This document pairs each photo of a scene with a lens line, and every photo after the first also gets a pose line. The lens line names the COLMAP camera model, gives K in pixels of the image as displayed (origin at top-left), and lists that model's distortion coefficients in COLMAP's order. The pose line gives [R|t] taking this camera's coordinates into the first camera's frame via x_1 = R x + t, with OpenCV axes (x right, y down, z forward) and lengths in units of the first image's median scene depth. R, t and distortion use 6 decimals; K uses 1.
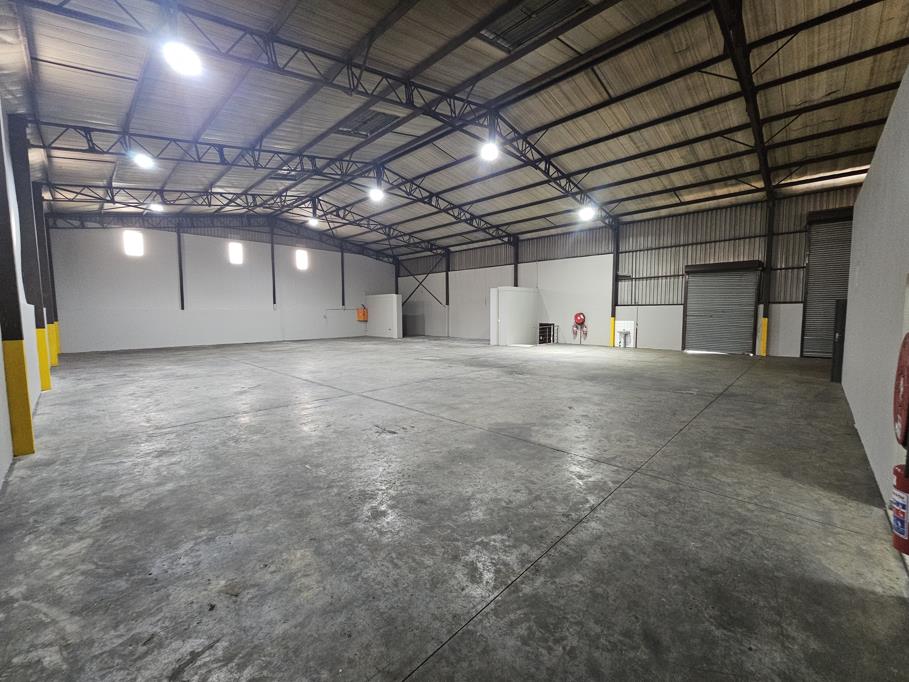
lens RADIAL K [[368.2, 0, 457.2], [0, 368.2, 340.6], [0, 0, 1]] dist [0.000959, 0.000143]
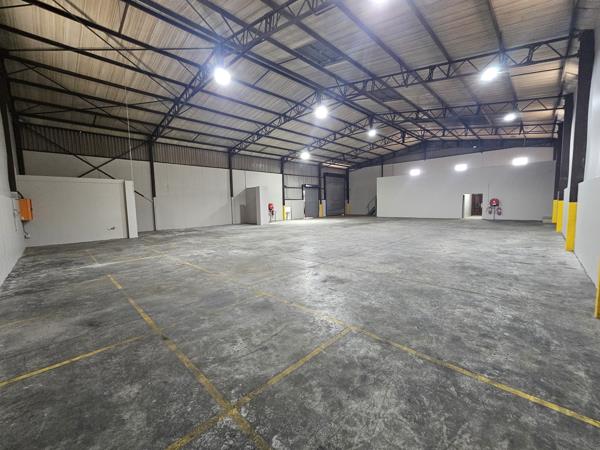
lens RADIAL K [[243.0, 0, 301.8], [0, 243.0, 224.7], [0, 0, 1]] dist [0.000959, 0.000143]
pose [[0.025182, -0.080736, 0.996417, -0.918800], [0.098356, 0.992098, 0.077900, -0.054019], [-0.994833, 0.096041, 0.032924, 0.870045]]
